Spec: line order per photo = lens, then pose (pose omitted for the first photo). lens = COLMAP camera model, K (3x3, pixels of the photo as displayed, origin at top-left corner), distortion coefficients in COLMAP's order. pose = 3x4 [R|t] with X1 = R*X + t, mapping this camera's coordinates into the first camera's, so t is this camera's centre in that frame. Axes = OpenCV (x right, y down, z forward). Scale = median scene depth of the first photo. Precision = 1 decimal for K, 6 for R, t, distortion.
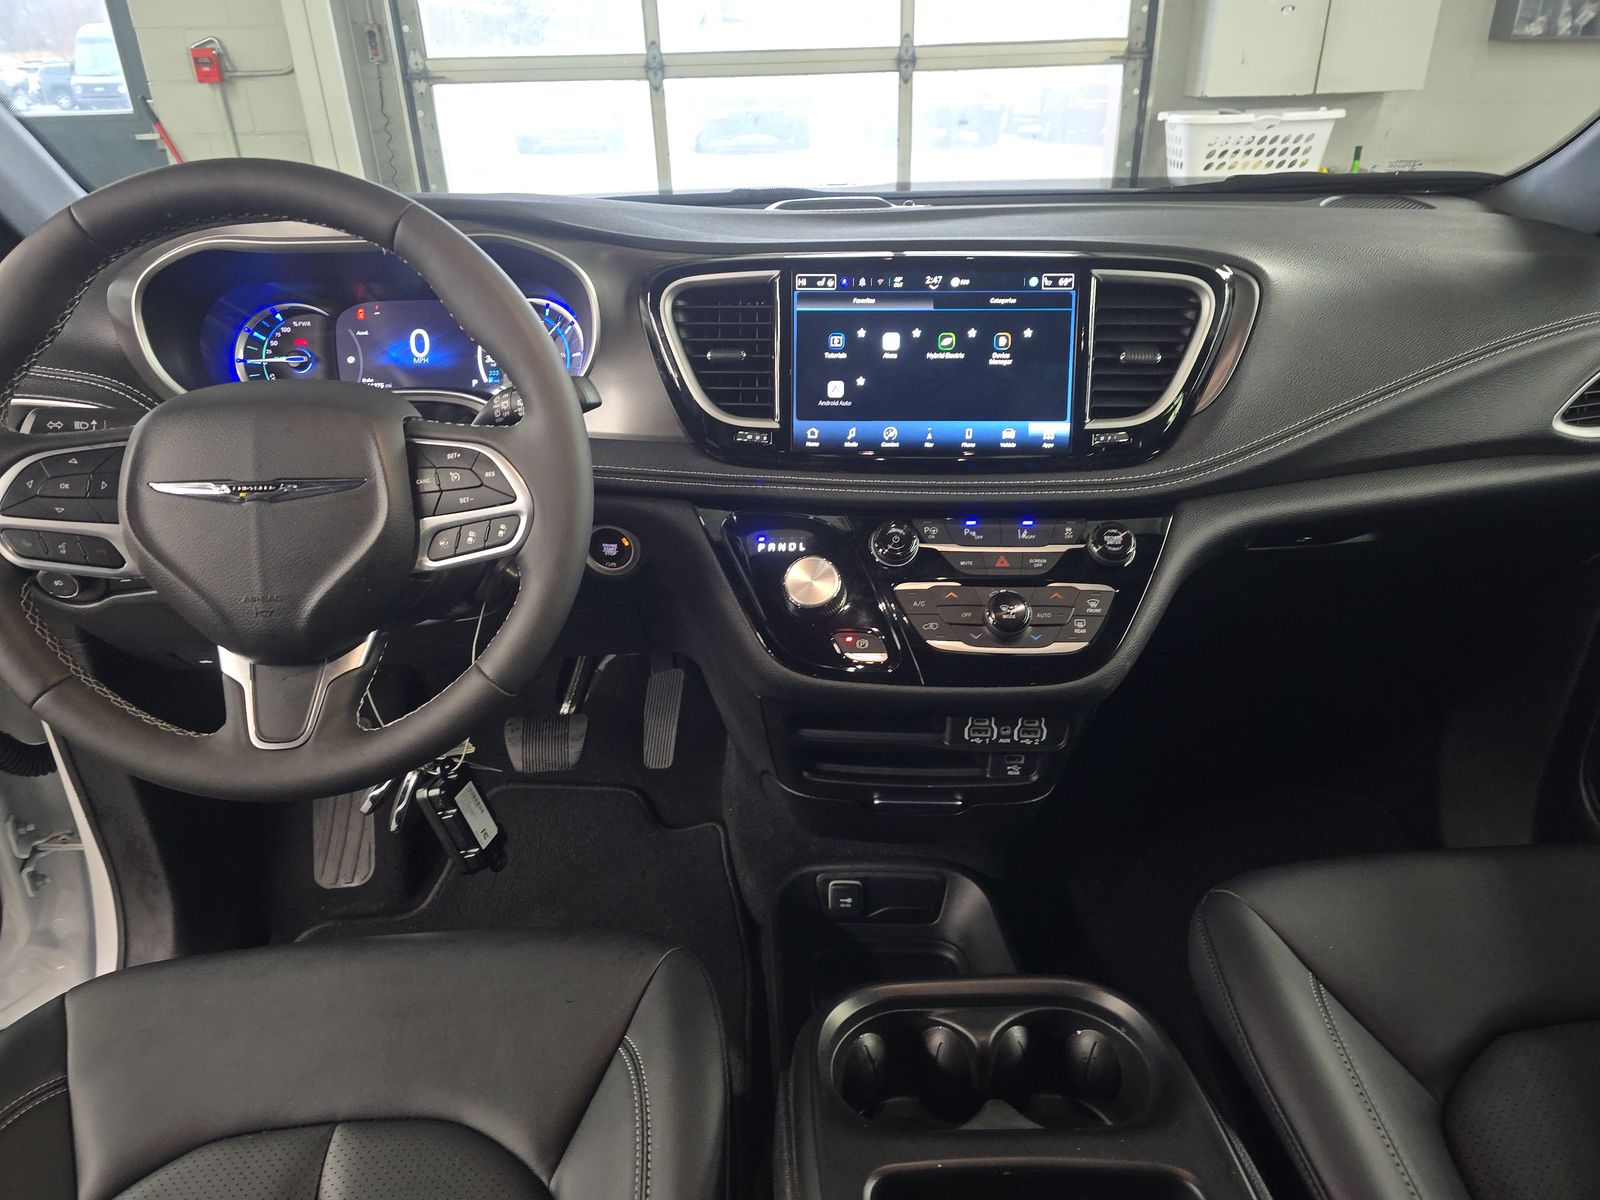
lens RADIAL K [[1071.9, 0, 800.0], [0, 1071.9, 600.0], [0, 0, 1]] dist [0.081080, -0.082566]
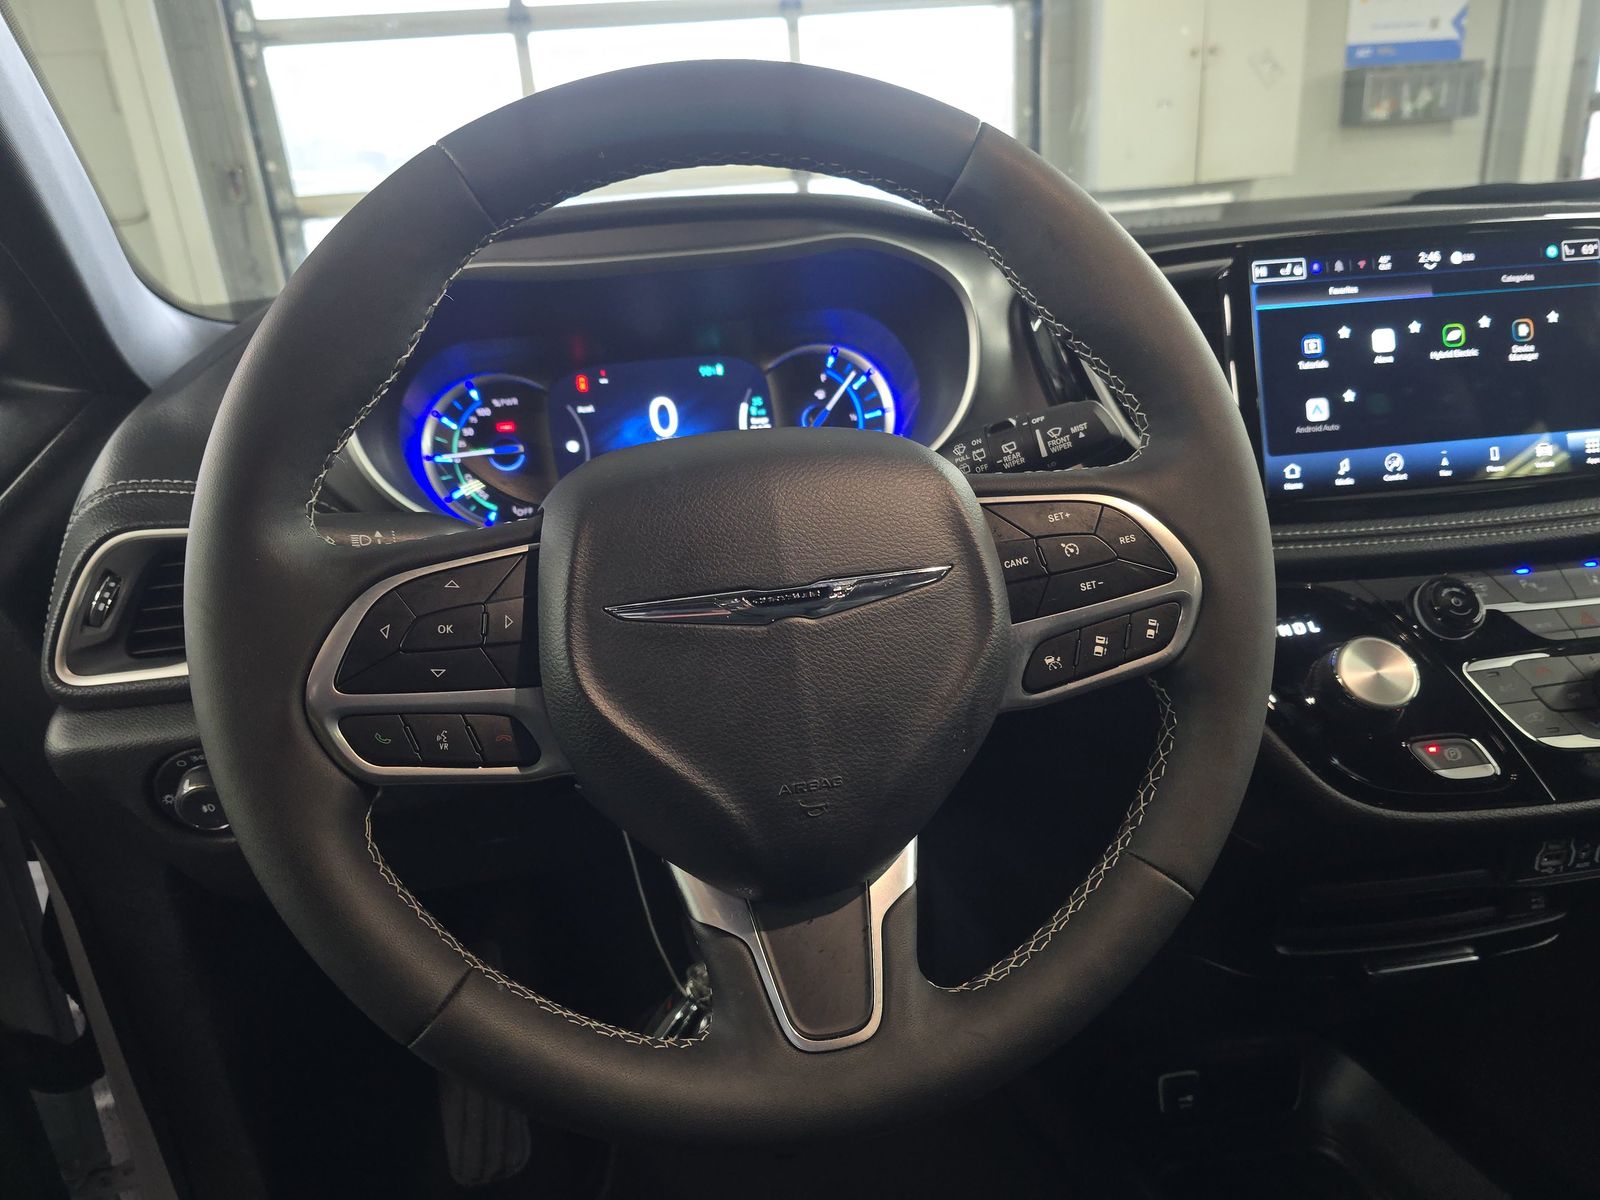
lens RADIAL K [[1086.1, 0, 800.0], [0, 1086.1, 600.0], [0, 0, 1]] dist [0.084259, -0.089193]
pose [[0.986821, -0.099255, 0.127796, -0.426307], [0.112959, 0.988050, -0.104870, -0.028813], [-0.115860, 0.117924, 0.986241, 0.315448]]
